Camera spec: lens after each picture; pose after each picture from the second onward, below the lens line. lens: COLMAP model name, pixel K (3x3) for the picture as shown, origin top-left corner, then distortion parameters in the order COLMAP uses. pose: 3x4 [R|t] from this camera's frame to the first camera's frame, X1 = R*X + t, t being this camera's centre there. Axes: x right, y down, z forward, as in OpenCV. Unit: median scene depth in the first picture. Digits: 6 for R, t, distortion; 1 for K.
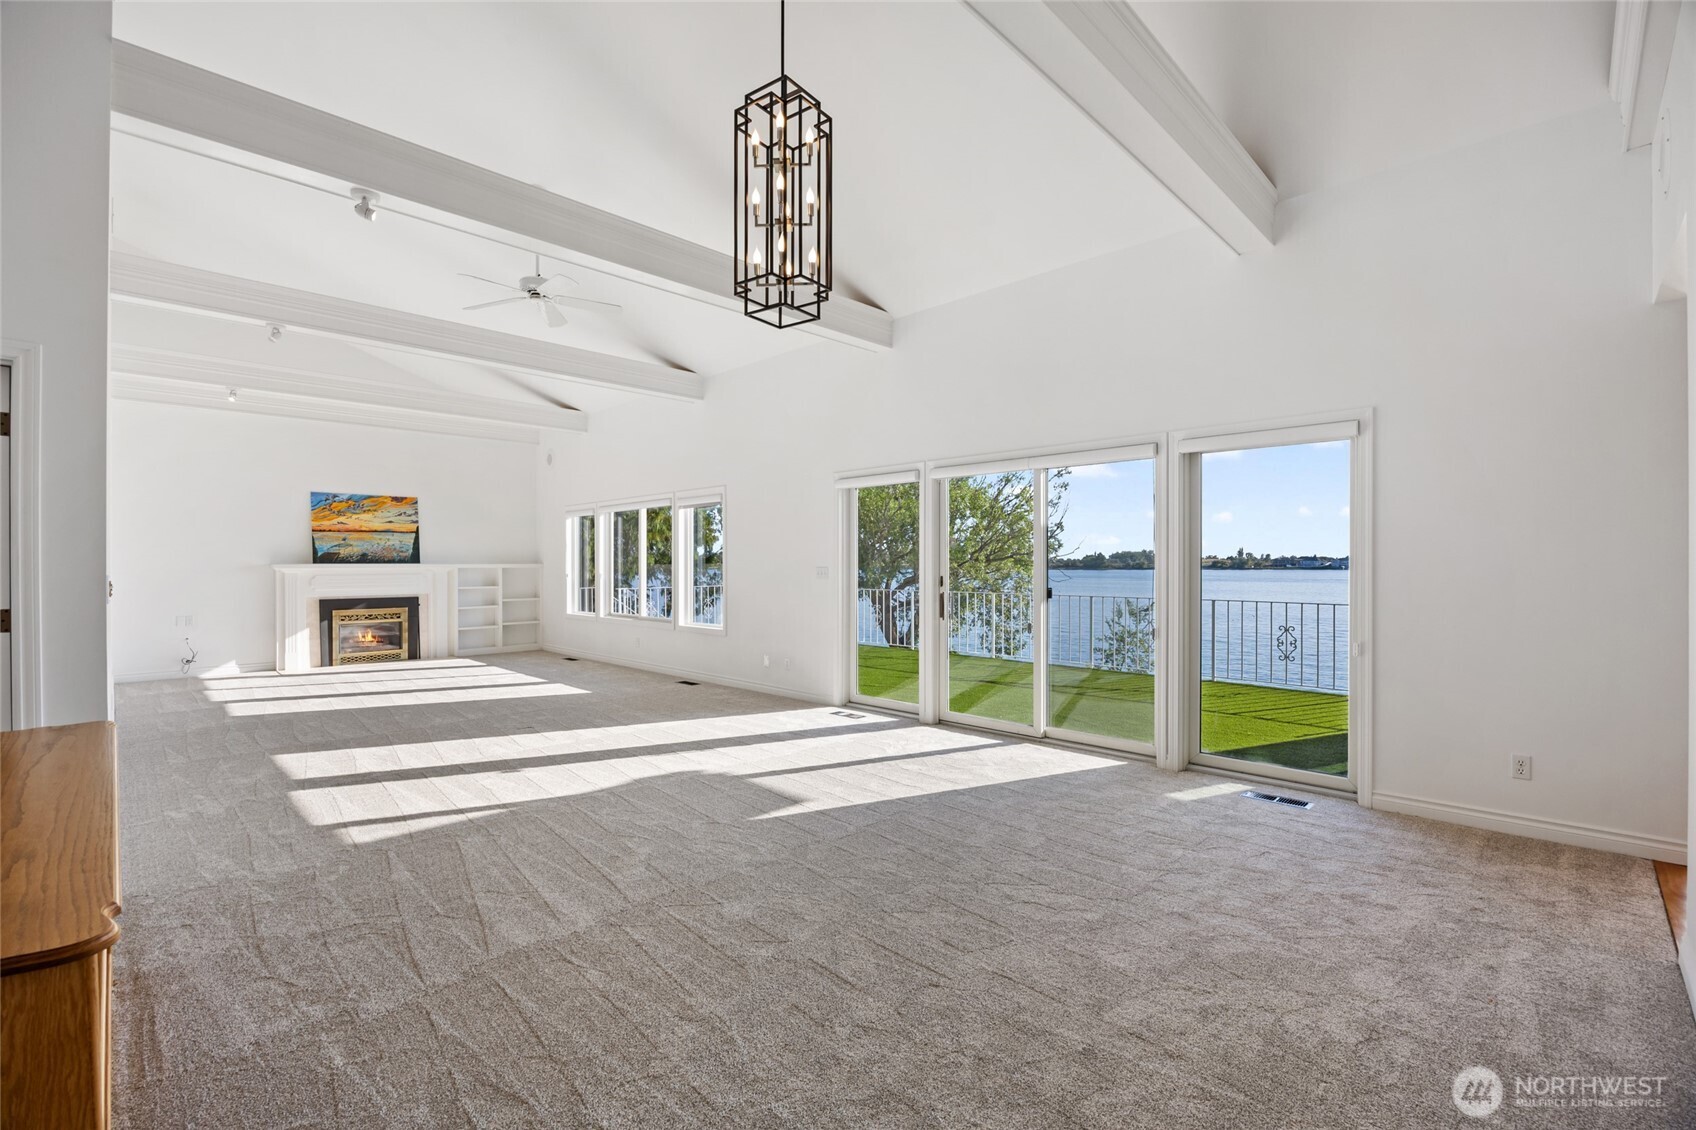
lens RADIAL K [[729.7, 0, 866.0], [0, 729.7, 569.2], [0, 0, 1]] dist [-0.010598, -0.000109]
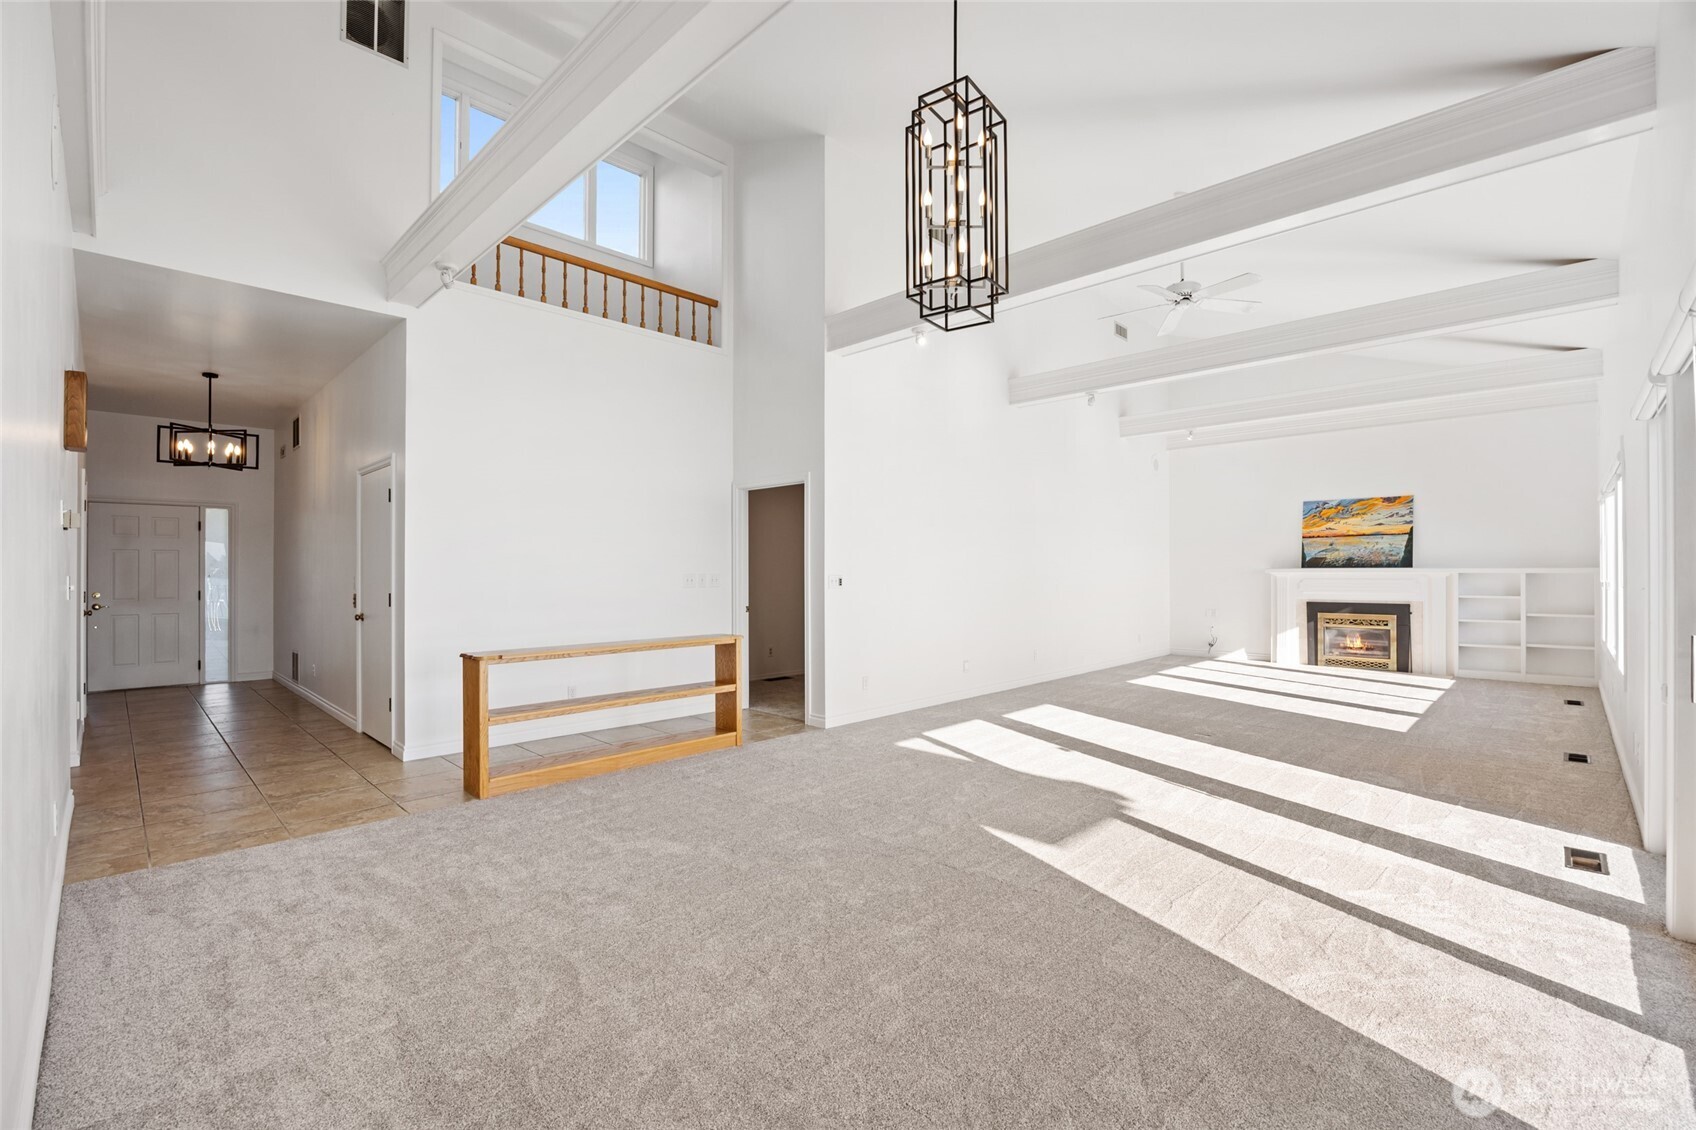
lens RADIAL K [[729.7, 0, 840.3], [0, 729.7, 557.1], [0, 0, 1]] dist [-0.010598, -0.000109]
pose [[0.006424, -0.016576, -0.999842, 0.301772], [-0.007358, 0.999835, -0.016623, -0.000933], [0.999952, 0.007463, 0.006301, 0.292077]]
